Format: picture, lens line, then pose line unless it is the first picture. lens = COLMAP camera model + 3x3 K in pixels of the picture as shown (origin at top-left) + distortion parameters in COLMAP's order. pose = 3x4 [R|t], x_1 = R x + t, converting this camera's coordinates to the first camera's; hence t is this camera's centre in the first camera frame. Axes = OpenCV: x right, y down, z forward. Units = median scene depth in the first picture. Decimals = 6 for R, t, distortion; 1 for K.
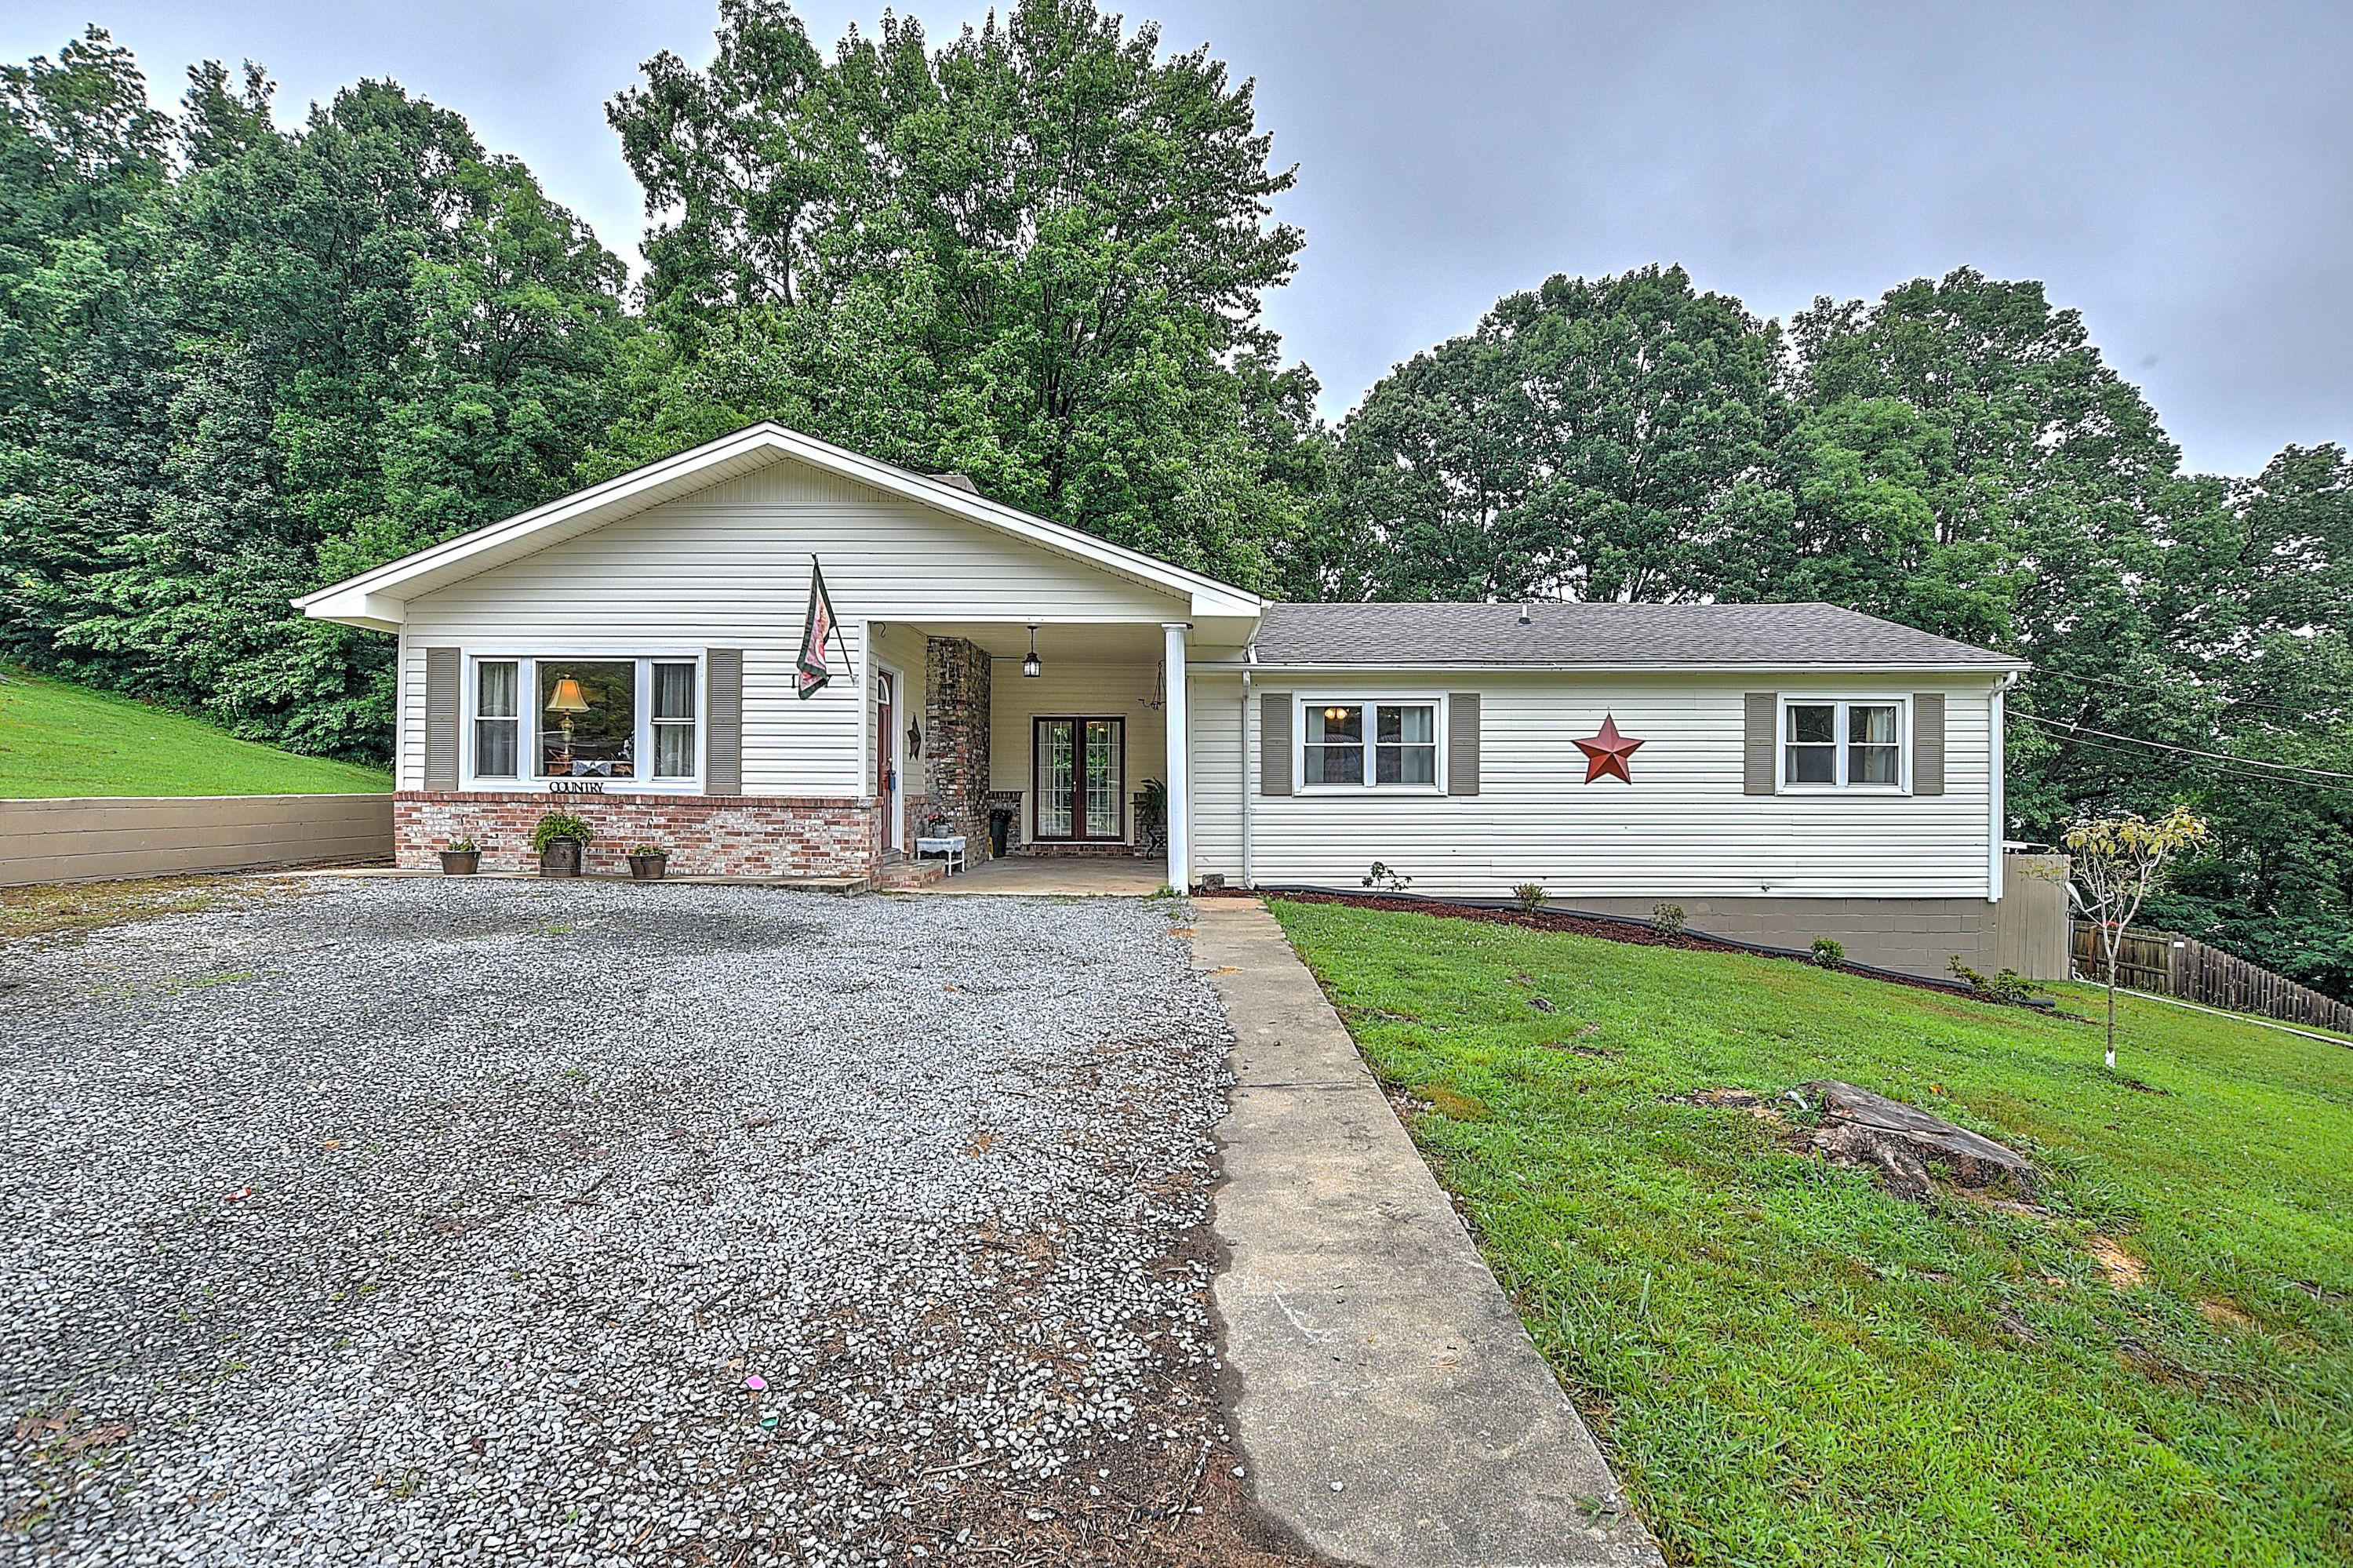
lens RADIAL K [[1065.5, 0, 1160.6], [0, 1065.5, 789.6], [0, 0, 1]] dist [-0.033119, 0.006167]
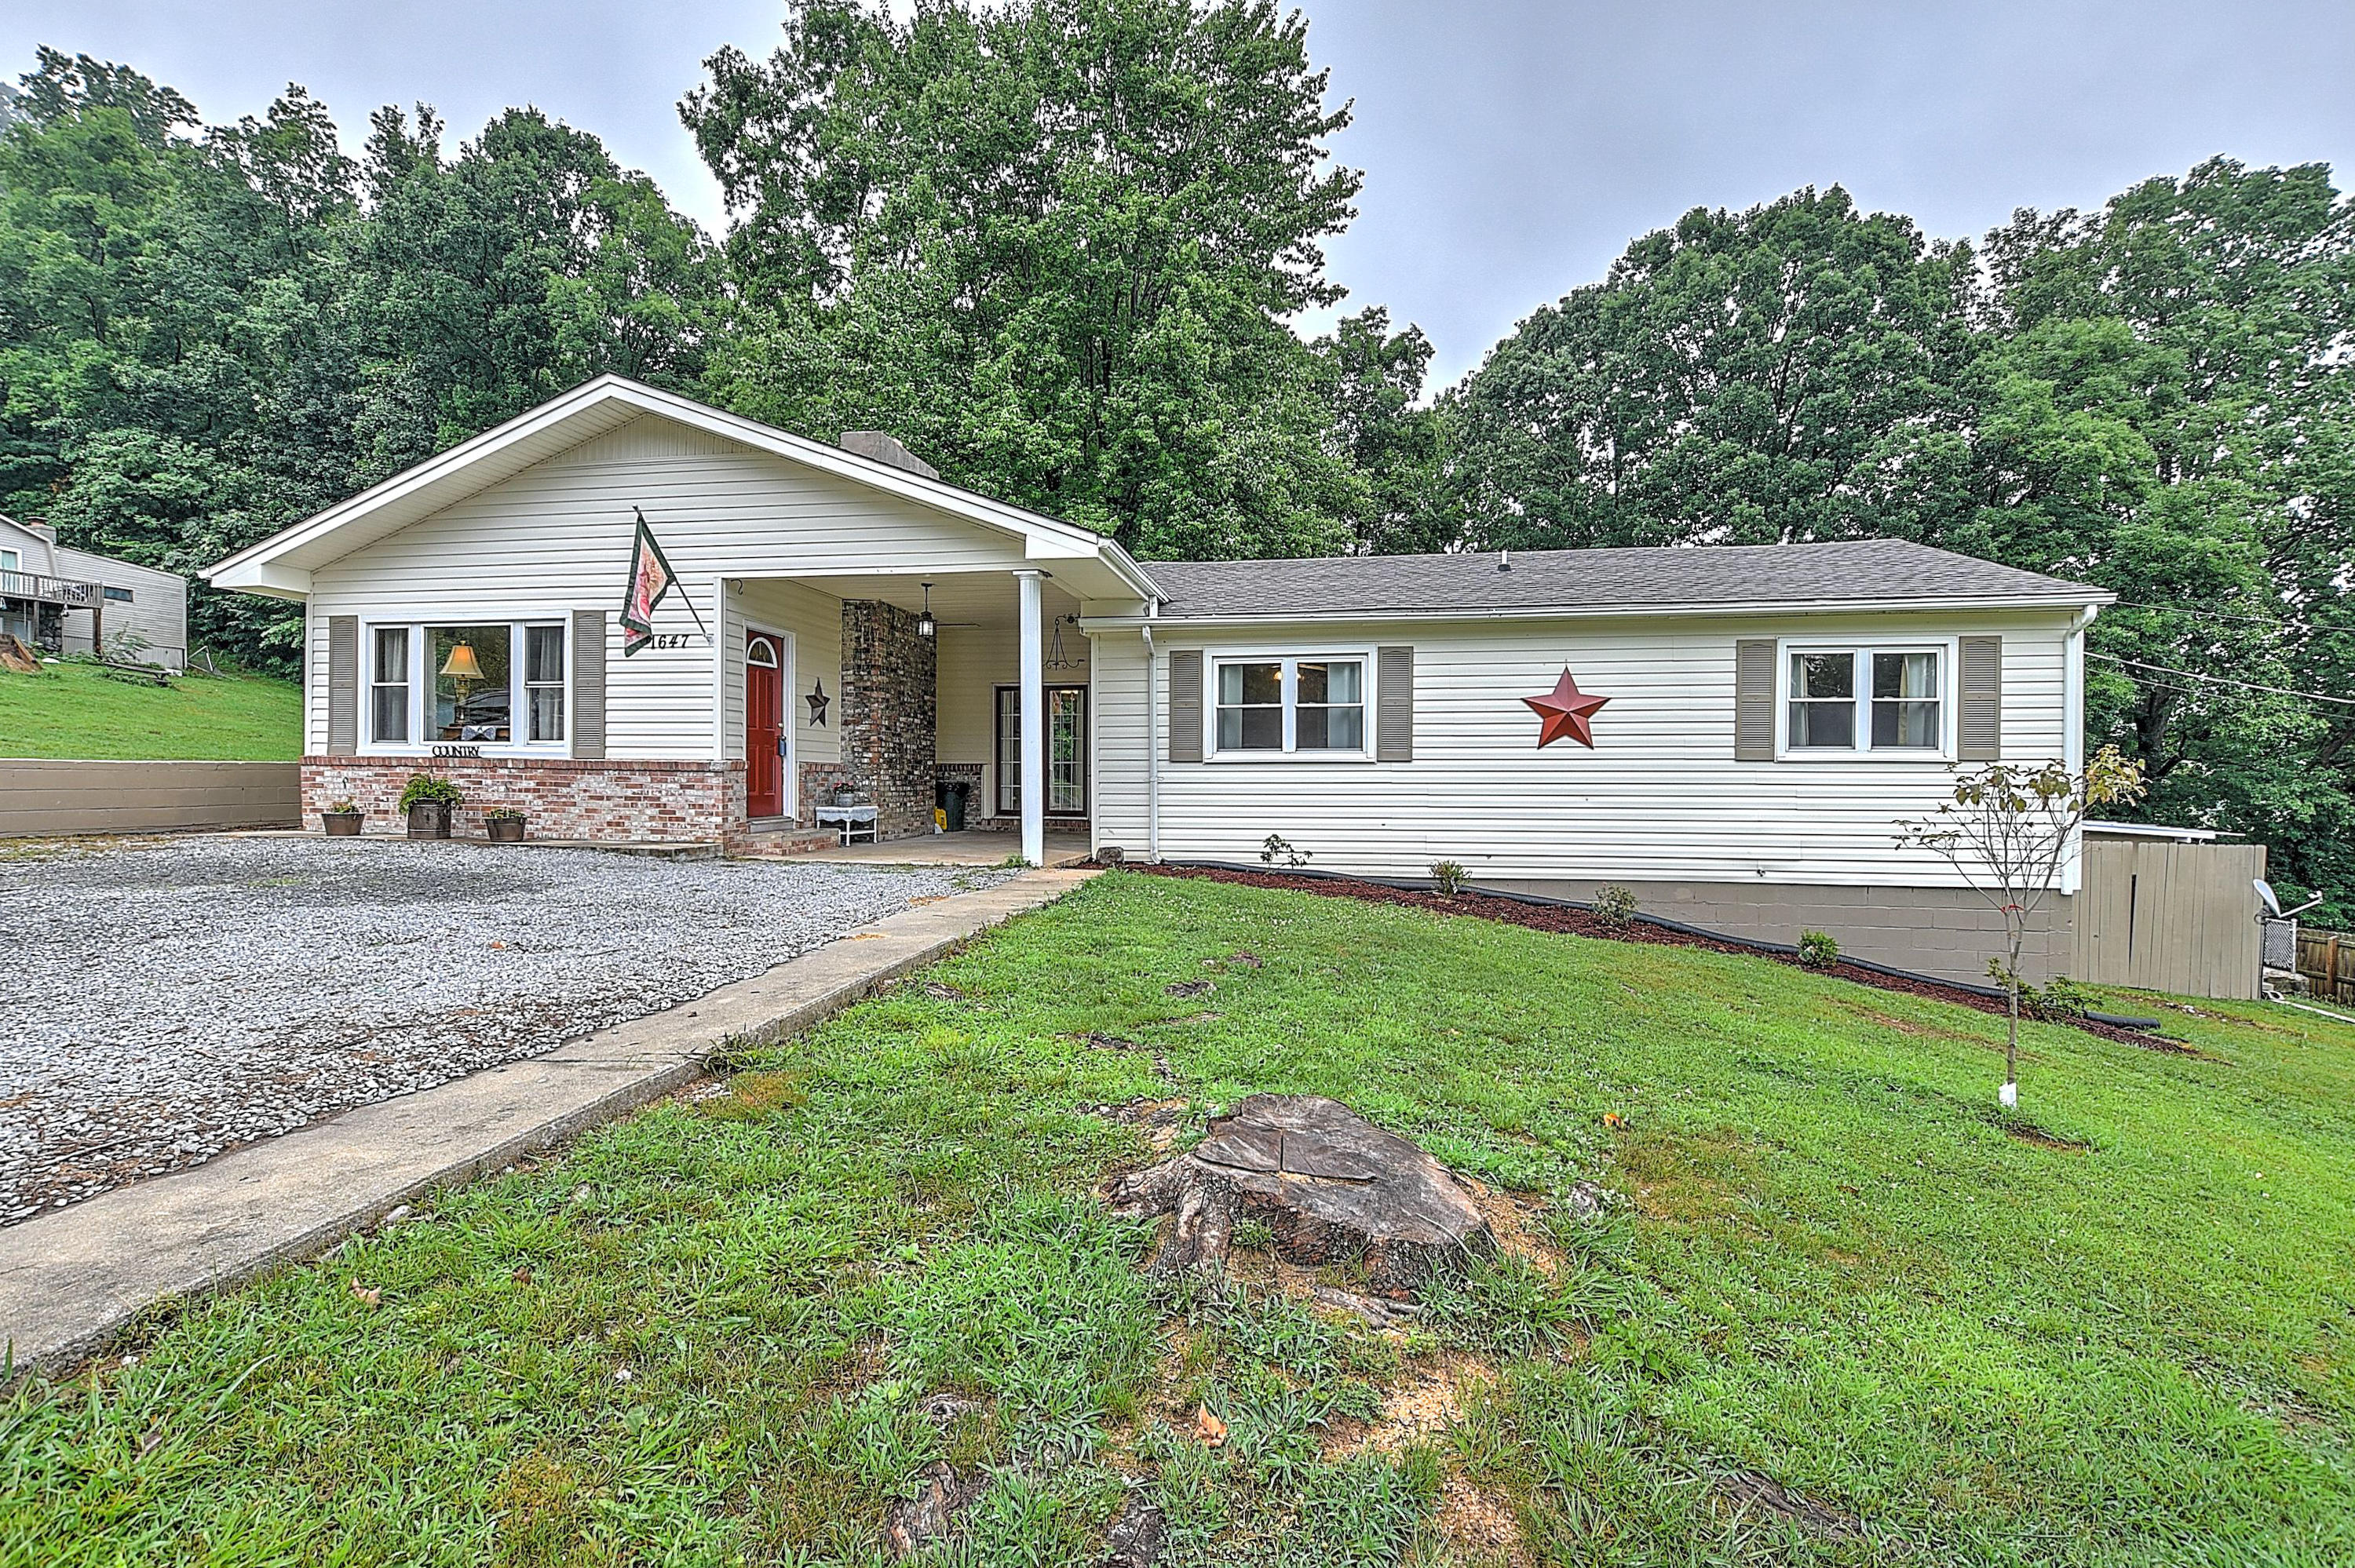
lens RADIAL K [[1066.2, 0, 1180.9], [0, 1066.2, 798.9], [0, 0, 1]] dist [-0.033119, 0.006167]
pose [[0.987646, 0.004347, -0.156639, 0.248223], [-0.001784, 0.999862, 0.016501, 0.021938], [0.156689, -0.016018, 0.987518, 0.099104]]
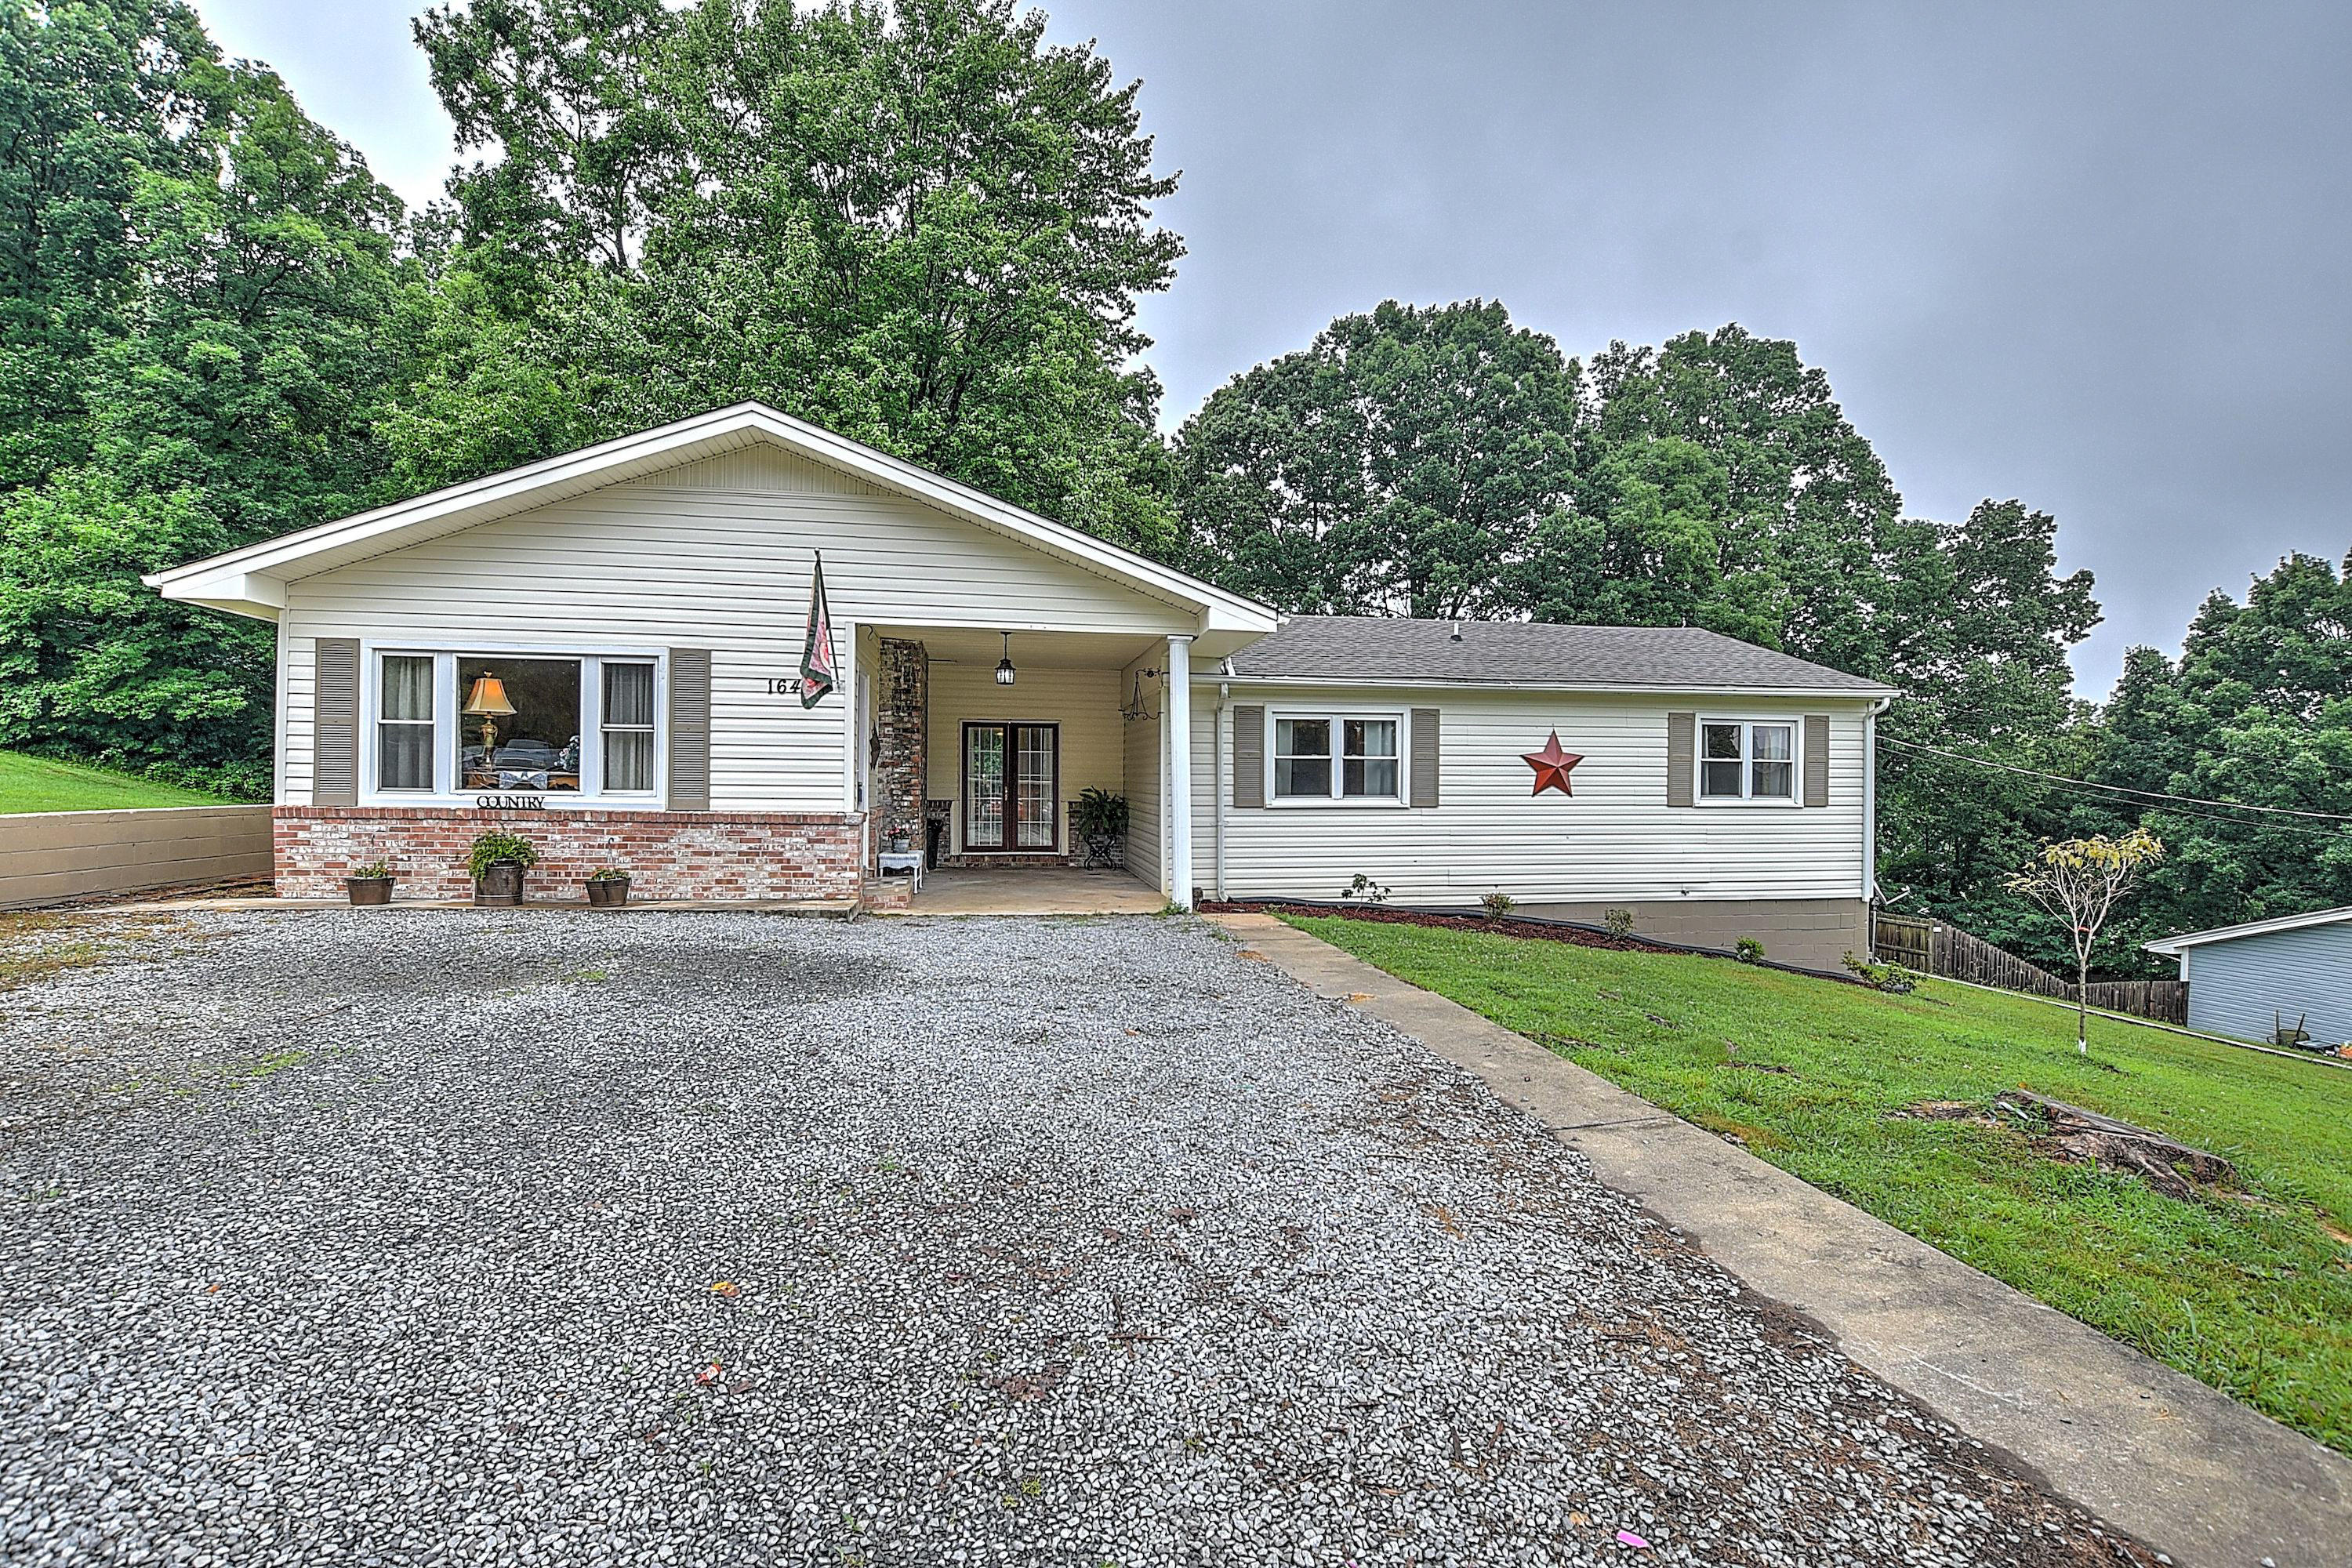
lens RADIAL K [[1065.0, 0, 1161.4], [0, 1065.0, 788.0], [0, 0, 1]] dist [-0.033119, 0.006167]
pose [[0.981674, 0.001842, 0.190557, -0.163443], [-0.002125, 0.999997, 0.001280, -0.014148], [-0.190554, -0.001662, 0.981675, 0.033767]]
